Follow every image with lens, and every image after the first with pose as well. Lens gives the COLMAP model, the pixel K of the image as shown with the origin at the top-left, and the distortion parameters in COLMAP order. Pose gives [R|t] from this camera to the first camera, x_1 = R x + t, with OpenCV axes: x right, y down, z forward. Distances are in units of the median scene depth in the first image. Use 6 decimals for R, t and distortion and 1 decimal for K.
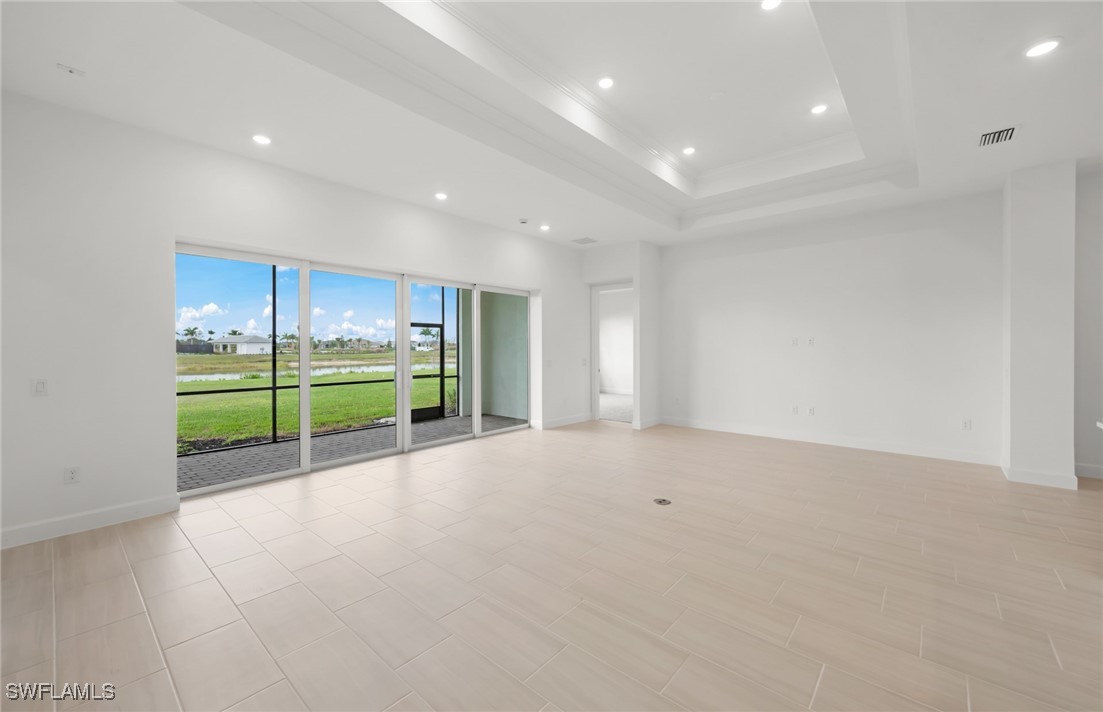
lens RADIAL K [[425.6, 0, 553.7], [0, 425.6, 346.7], [0, 0, 1]] dist [0.011106, 0.000220]
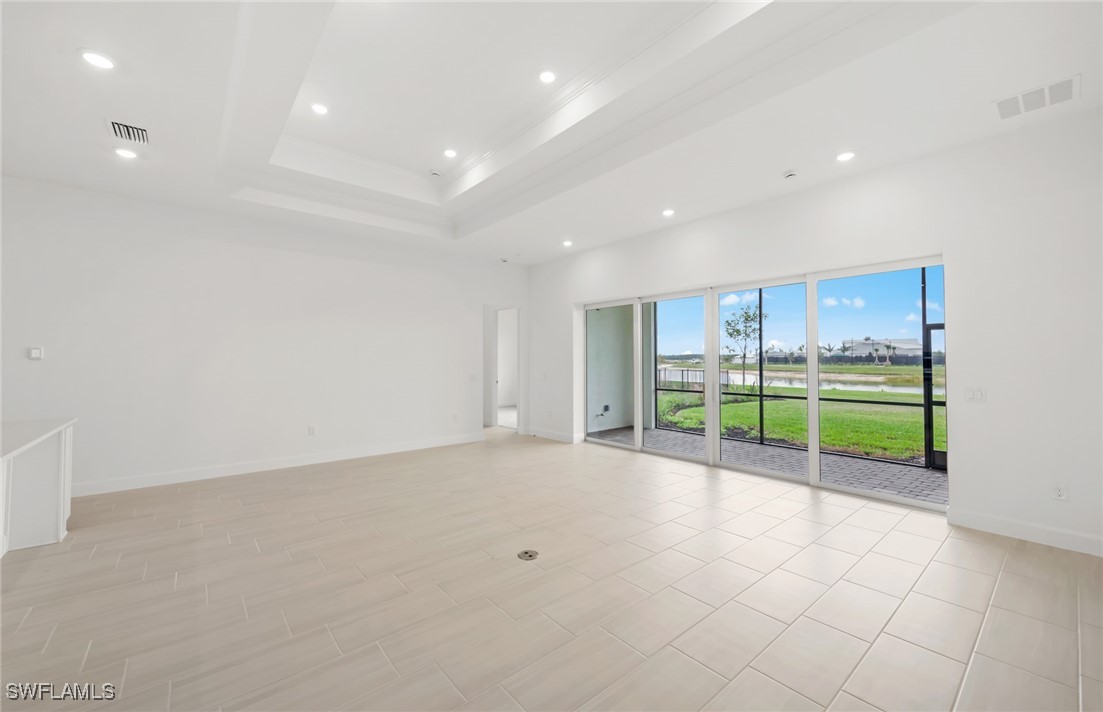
lens RADIAL K [[425.6, 0, 557.7], [0, 425.6, 349.7], [0, 0, 1]] dist [0.011106, 0.000220]
pose [[-0.163099, -0.022440, -0.986354, 0.342922], [0.003202, 0.999724, -0.023273, -0.000200], [0.986604, -0.006954, -0.162983, 0.396034]]
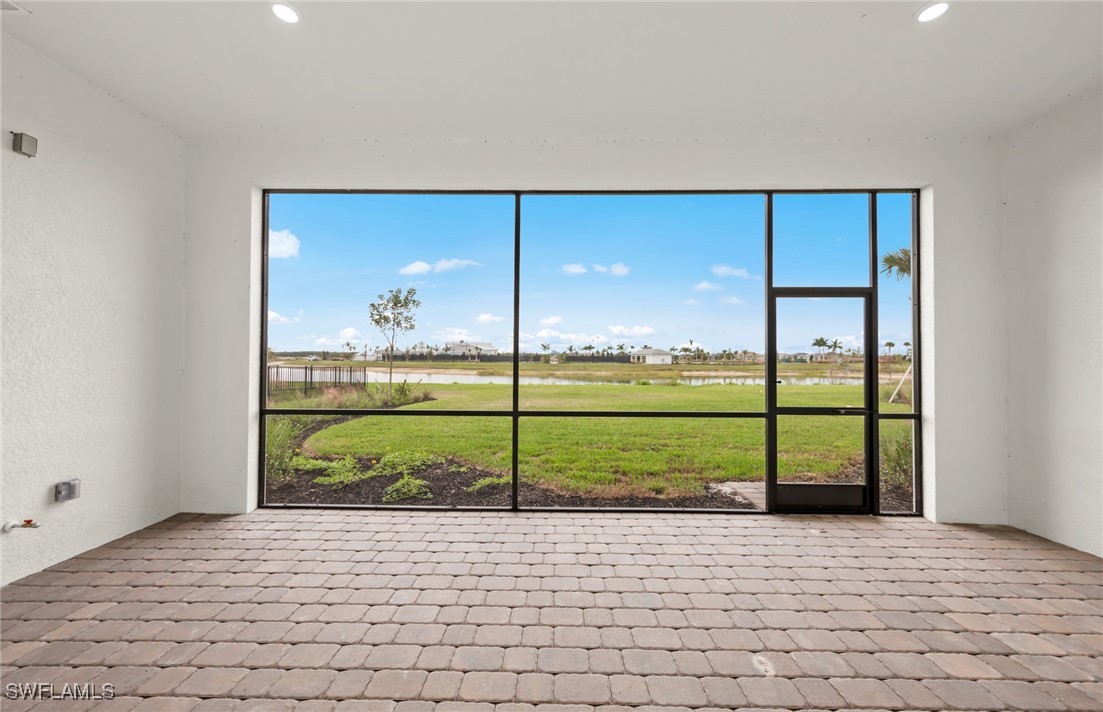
lens RADIAL K [[398.3, 0, 548.6], [0, 398.3, 353.7], [0, 0, 1]] dist [0.009333, -0.000780]
pose [[0.631895, -0.004499, -0.775041, -0.131560], [-0.005293, 0.999935, -0.010120, 0.013815], [0.775036, 0.010497, 0.631830, 0.424786]]
